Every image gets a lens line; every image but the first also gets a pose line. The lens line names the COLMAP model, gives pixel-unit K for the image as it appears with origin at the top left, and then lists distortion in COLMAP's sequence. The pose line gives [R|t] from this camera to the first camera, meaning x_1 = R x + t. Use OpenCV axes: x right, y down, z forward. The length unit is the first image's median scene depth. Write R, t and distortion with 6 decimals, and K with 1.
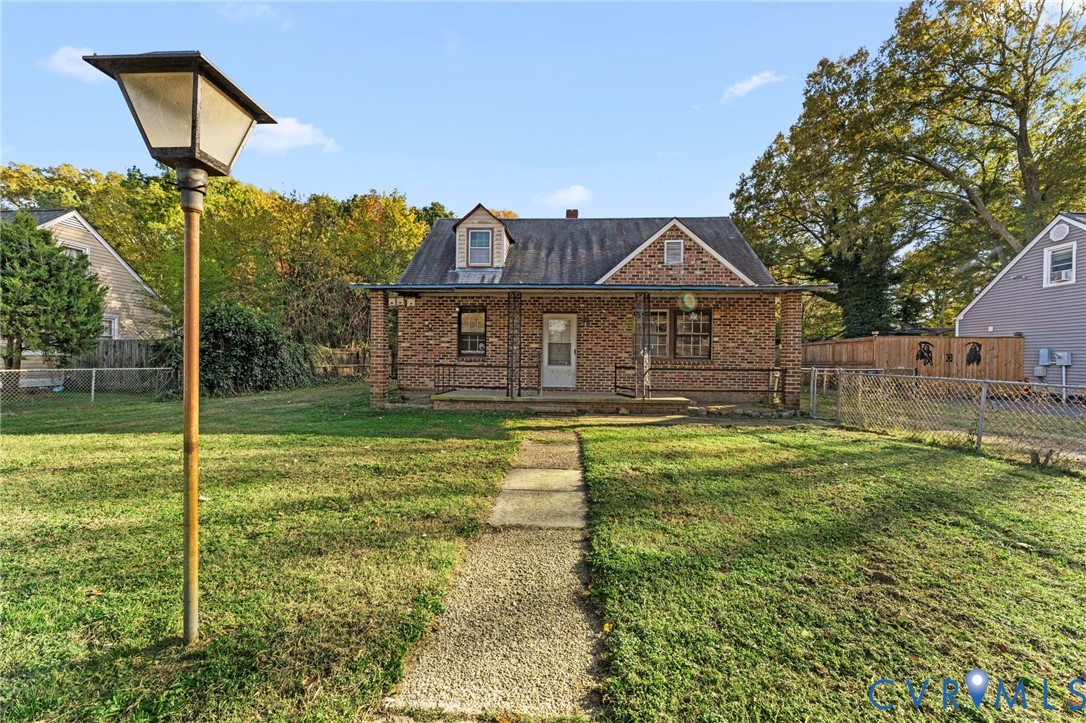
lens RADIAL K [[447.5, 0, 538.3], [0, 447.5, 353.8], [0, 0, 1]] dist [-0.002883, -0.000073]
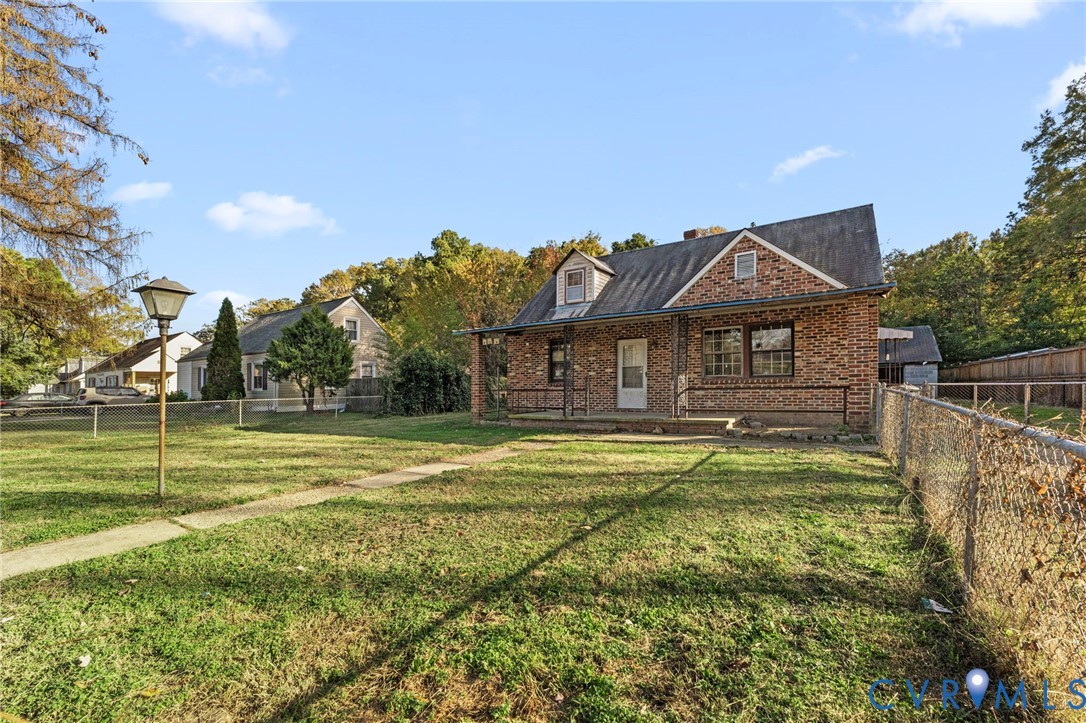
lens RADIAL K [[449.5, 0, 543.0], [0, 449.5, 361.5], [0, 0, 1]] dist [-0.001945, -0.000217]
pose [[0.864583, -0.054613, -0.499513, 0.397748], [0.035016, 0.998208, -0.048529, 0.007994], [0.501268, 0.024466, 0.864946, -0.030884]]
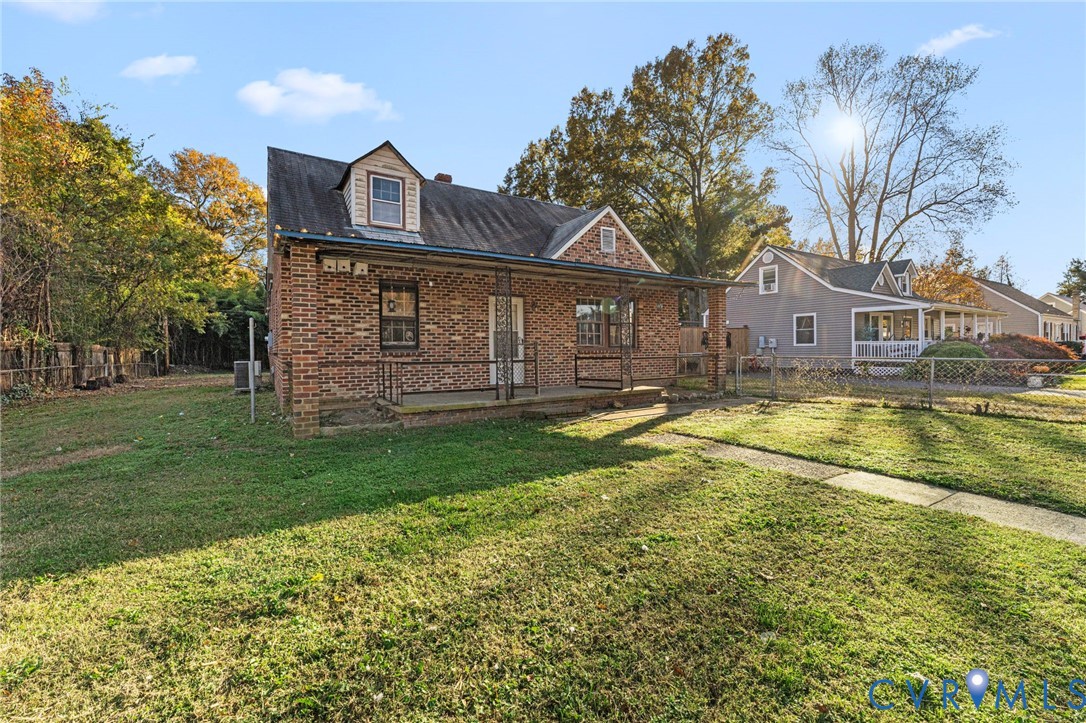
lens RADIAL K [[454.5, 0, 566.8], [0, 454.5, 347.4], [0, 0, 1]] dist [-0.000265, -0.000076]
pose [[0.806988, -0.018088, 0.590291, -0.367407], [0.013119, 0.999833, 0.012703, -0.003464], [-0.590422, -0.002507, 0.807091, 0.243921]]
